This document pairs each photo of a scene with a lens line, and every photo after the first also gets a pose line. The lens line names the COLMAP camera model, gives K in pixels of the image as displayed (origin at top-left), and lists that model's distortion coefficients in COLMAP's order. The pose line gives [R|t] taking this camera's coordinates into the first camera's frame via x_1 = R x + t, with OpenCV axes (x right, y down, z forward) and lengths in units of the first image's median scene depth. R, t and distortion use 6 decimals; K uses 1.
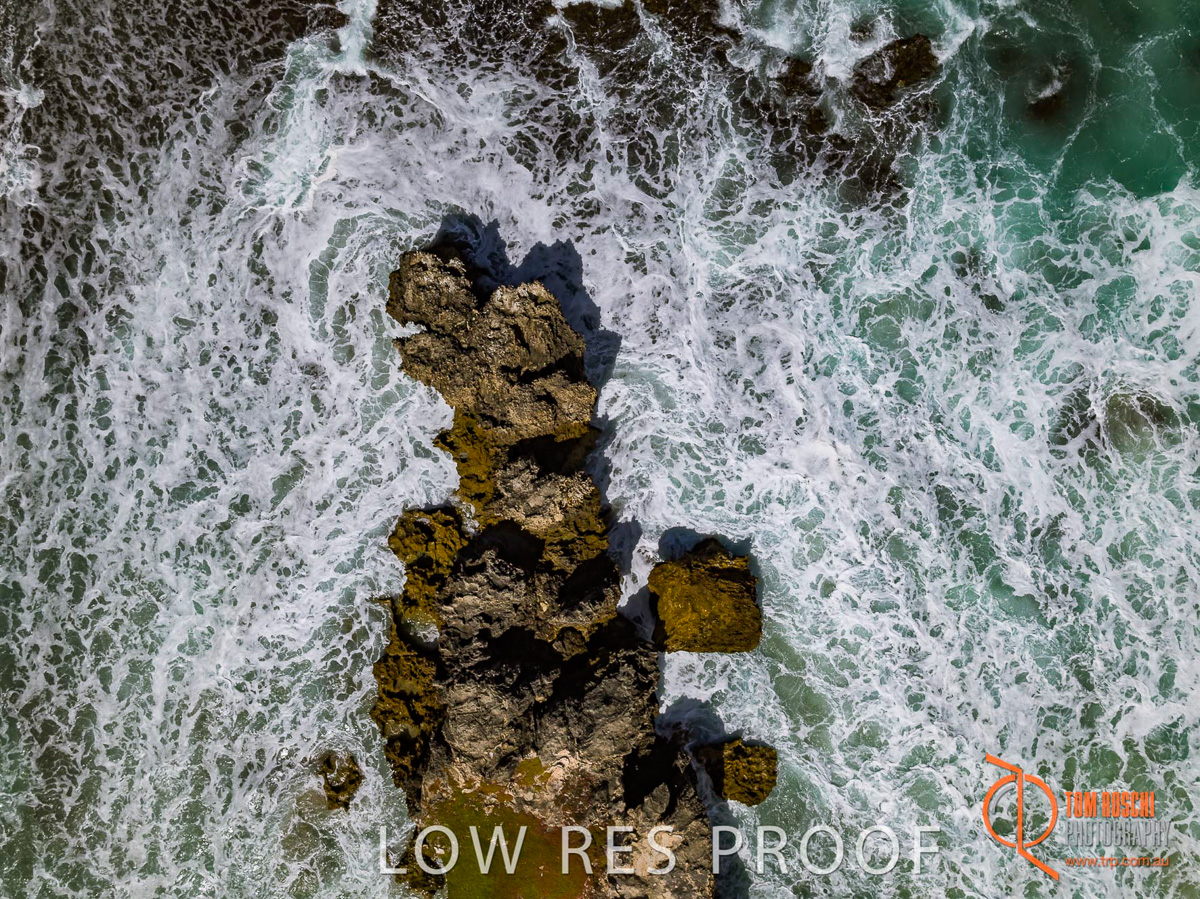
lens RADIAL K [[1050.4, 0, 600.0], [0, 1050.4, 449.5], [0, 0, 1]] dist [-0.006506, 0.005805]
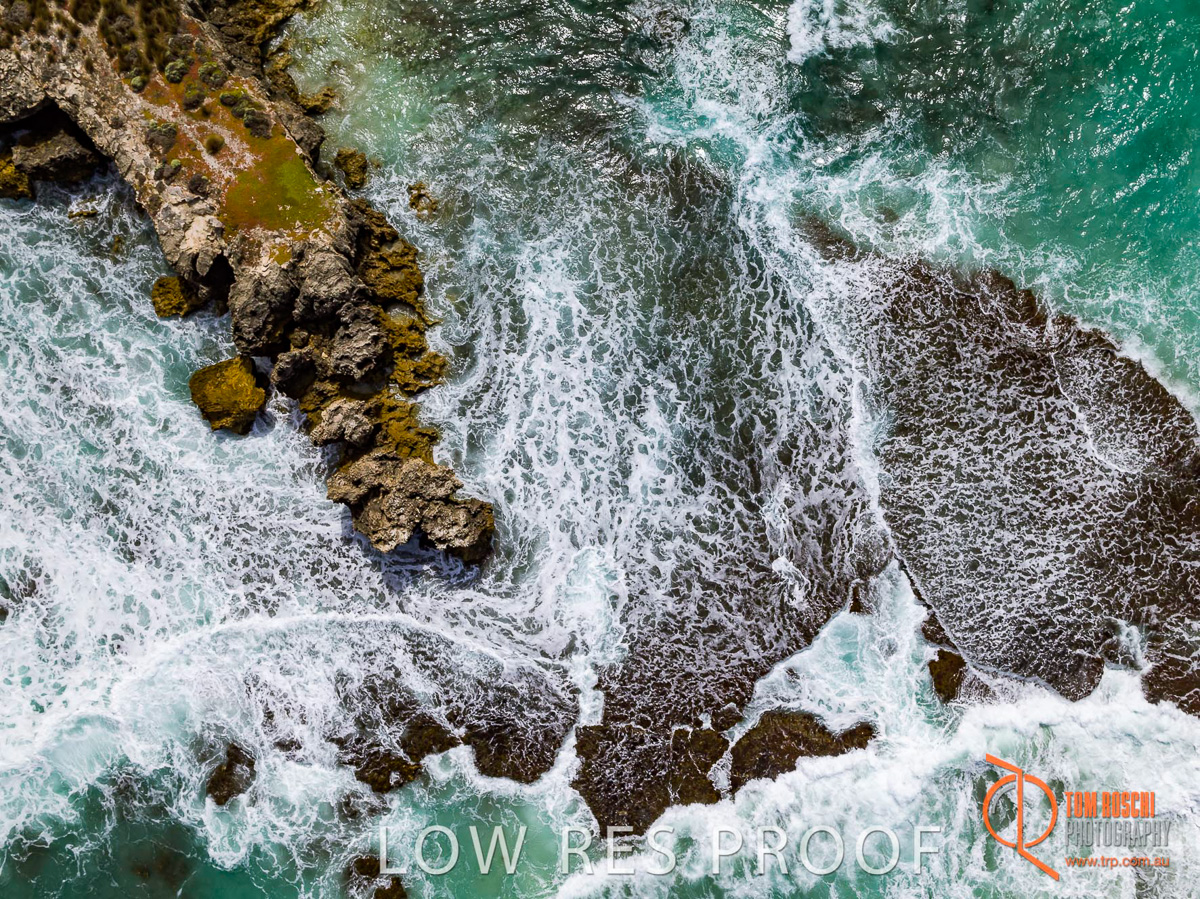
lens RADIAL K [[1050.4, 0, 600.0], [0, 1050.4, 449.5], [0, 0, 1]] dist [-0.006506, 0.005805]
pose [[-0.941614, 0.336682, 0.002940, -0.409086], [-0.335957, -0.940094, 0.057931, -0.211736], [0.022268, 0.053561, 0.998316, -0.528997]]
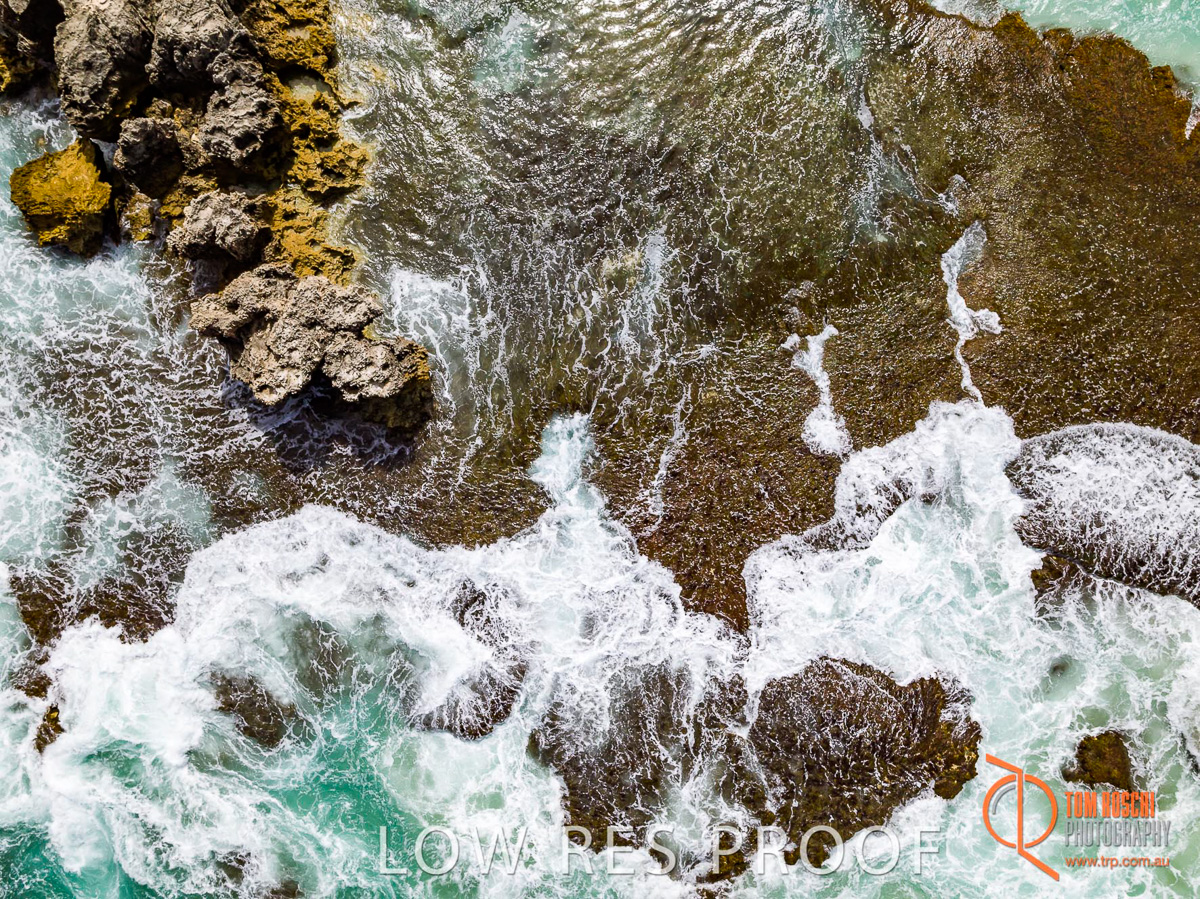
lens RADIAL K [[1050.4, 0, 600.0], [0, 1050.4, 449.5], [0, 0, 1]] dist [-0.006506, 0.005805]
pose [[-0.944650, 0.328046, -0.004766, -0.359199], [-0.327817, -0.943209, 0.053782, -0.373255], [0.013148, 0.052367, 0.998541, -0.073891]]
